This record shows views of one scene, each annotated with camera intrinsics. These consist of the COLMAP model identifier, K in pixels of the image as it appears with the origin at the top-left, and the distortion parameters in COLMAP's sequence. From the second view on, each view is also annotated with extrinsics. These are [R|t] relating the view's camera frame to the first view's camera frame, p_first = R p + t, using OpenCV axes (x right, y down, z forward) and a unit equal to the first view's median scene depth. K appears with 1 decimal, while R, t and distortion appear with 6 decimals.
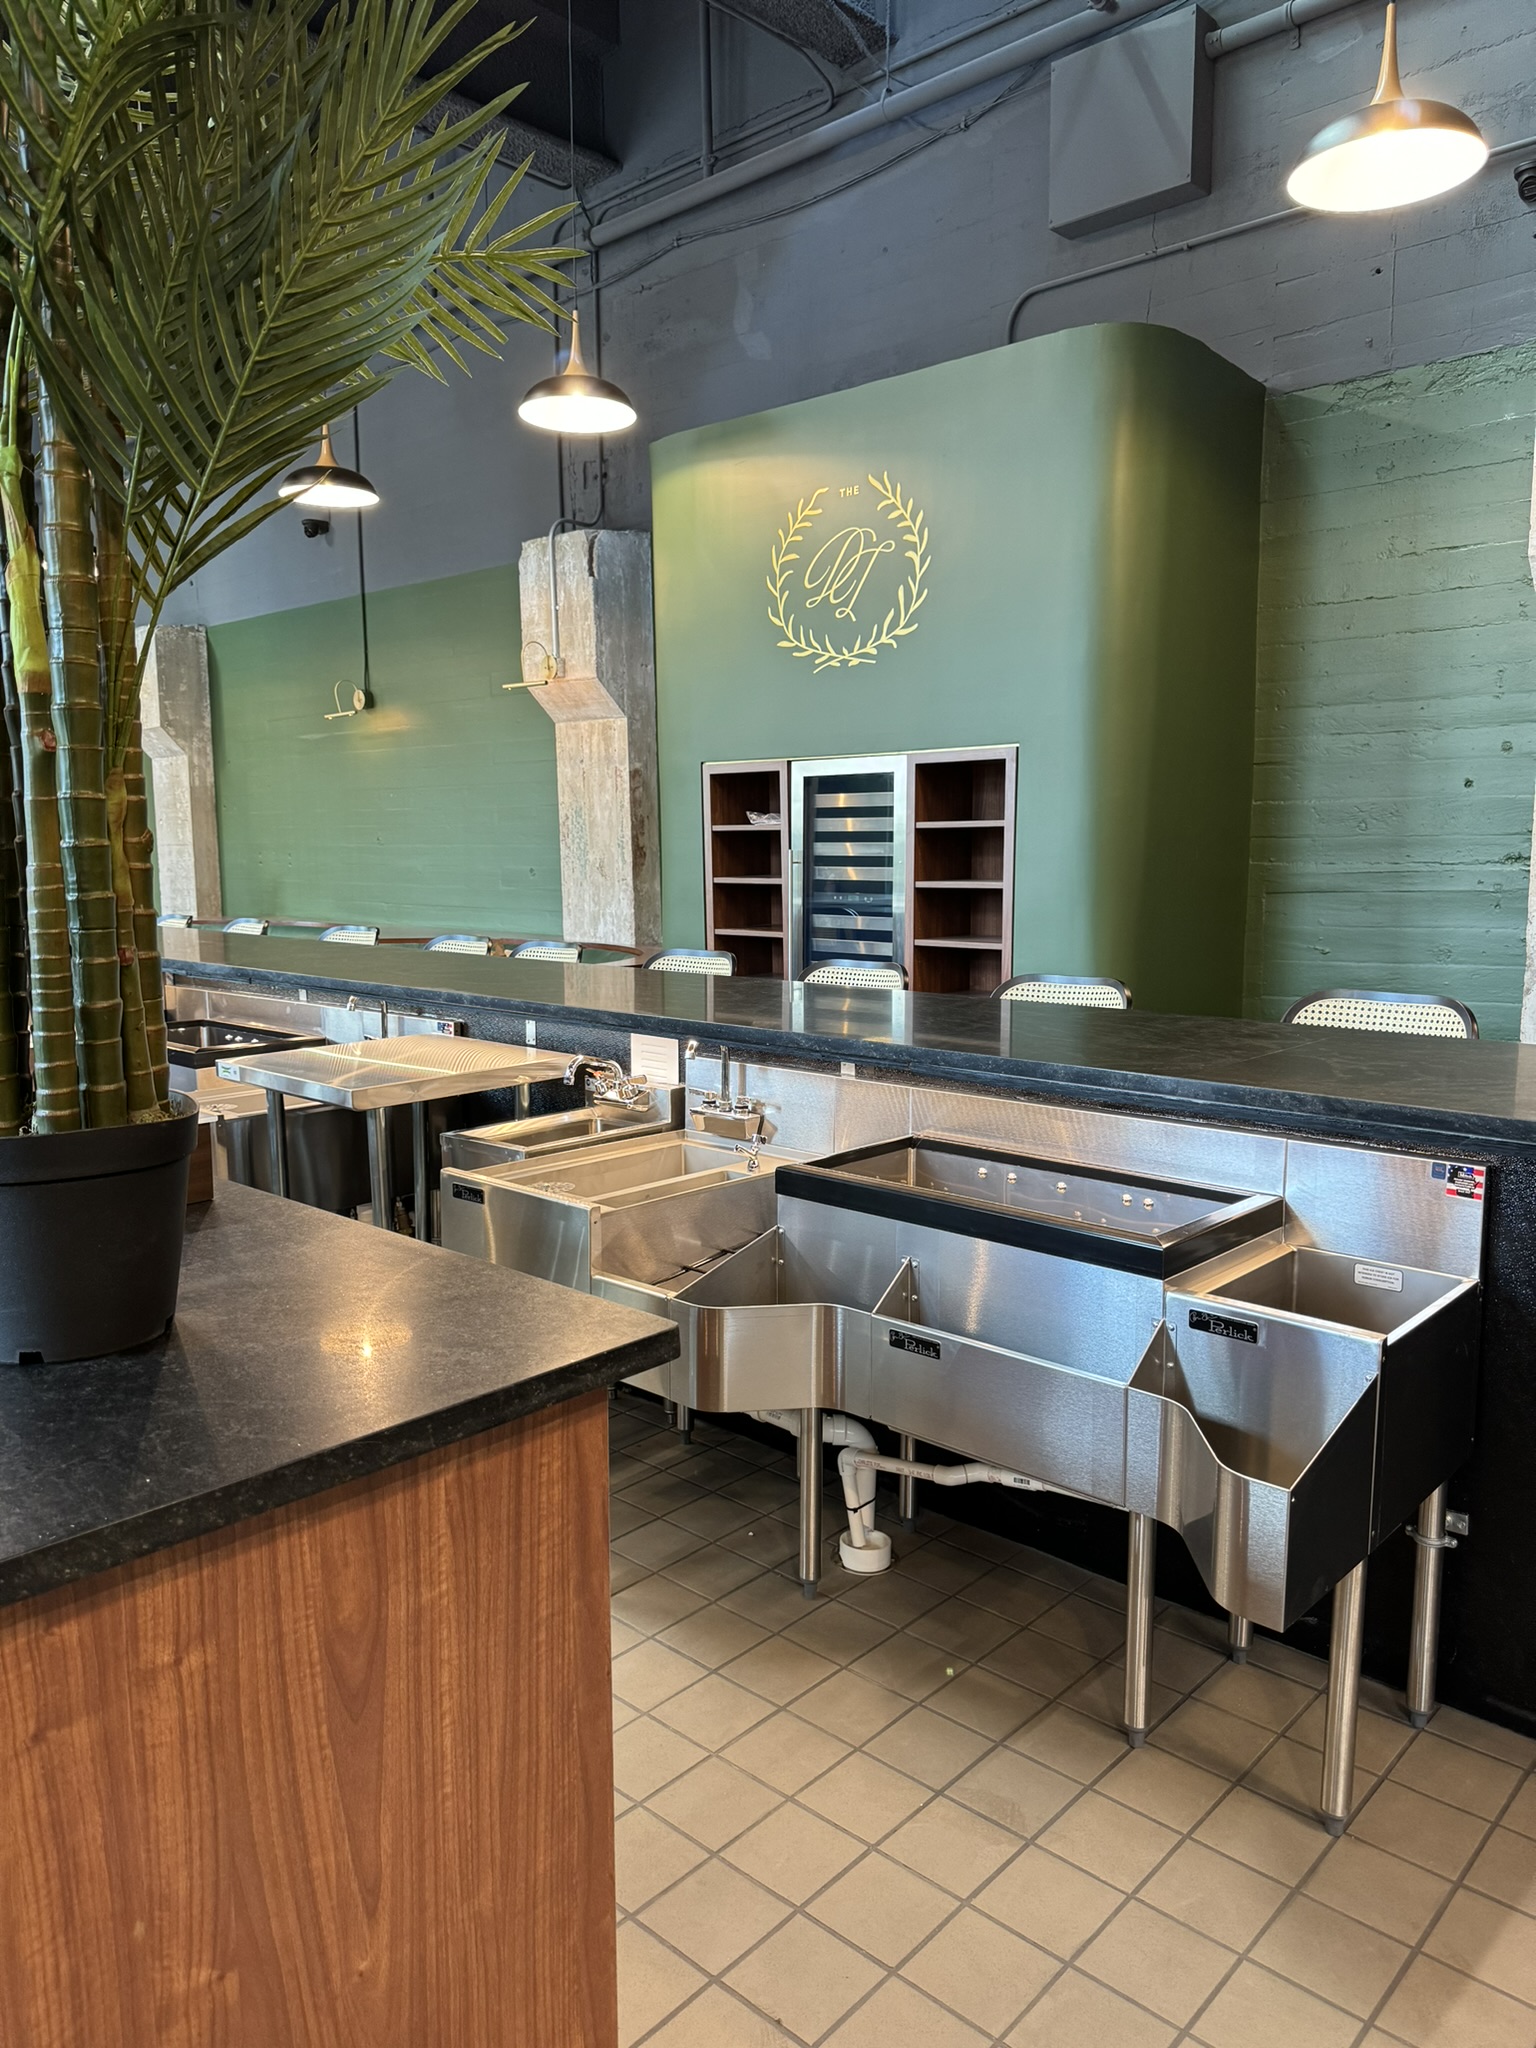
lens RADIAL K [[1437.8, 0, 769.8], [0, 1437.8, 1025.8], [0, 0, 1]] dist [0.007493, 0.000984]
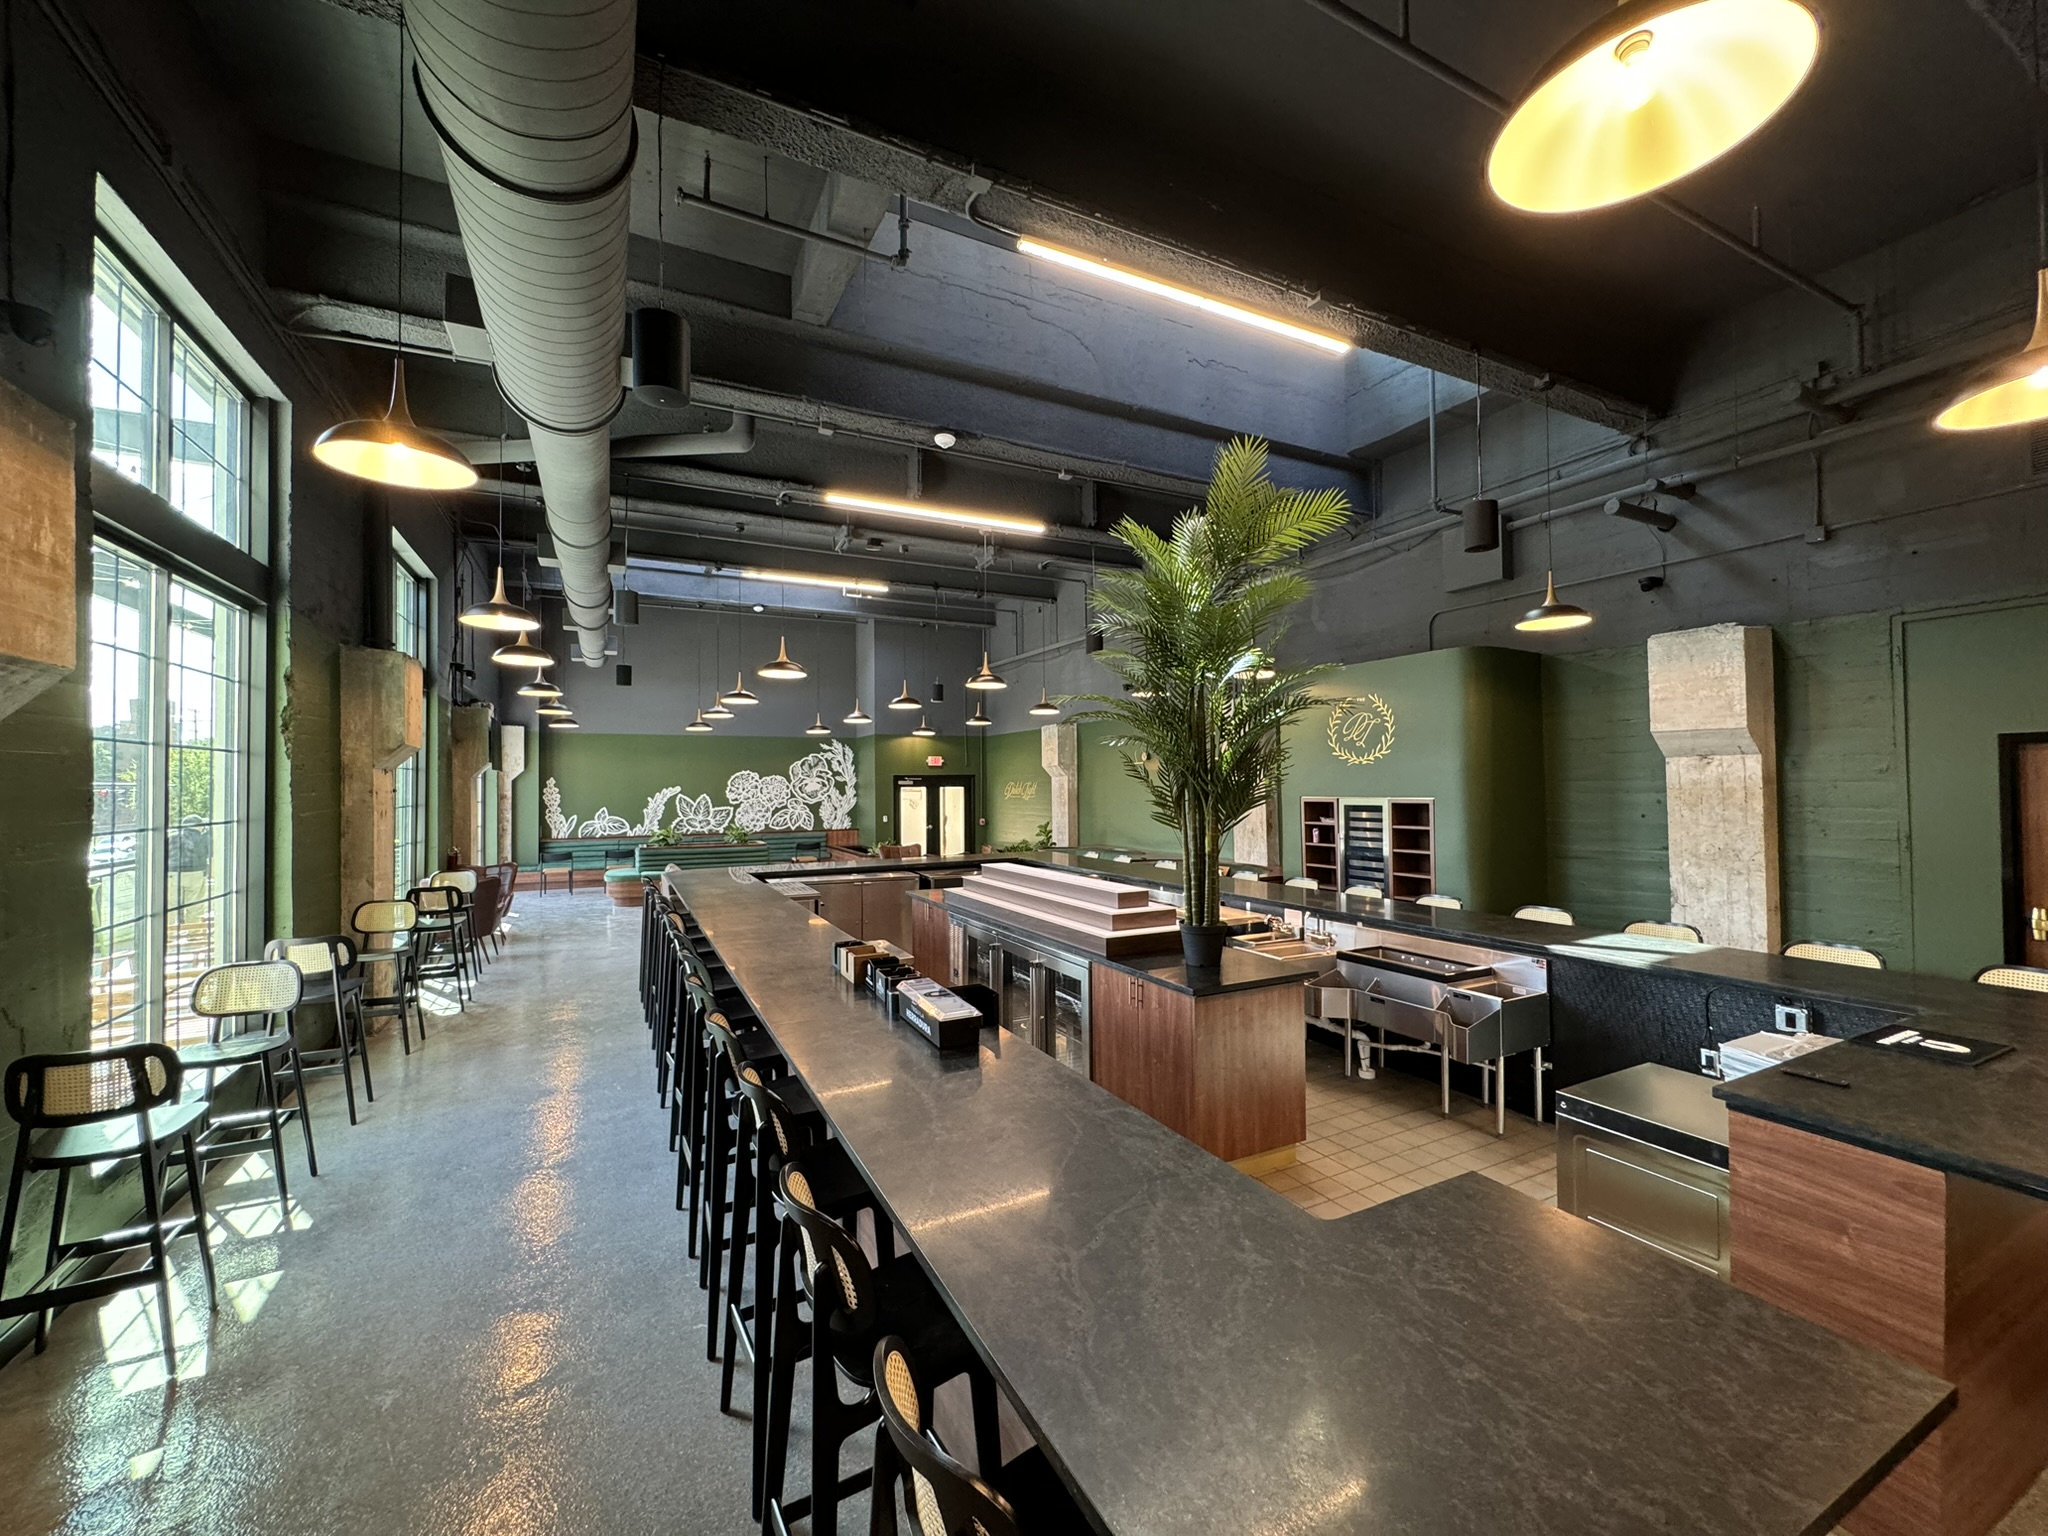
lens RADIAL K [[814.9, 0, 1020.3], [0, 814.9, 765.3], [0, 0, 1]] dist [-0.016821, -0.000036]
pose [[0.936585, -0.012666, -0.350211, -0.009541], [-0.040778, 0.988619, -0.144811, -0.015038], [0.348059, 0.149909, 0.925409, -0.575403]]
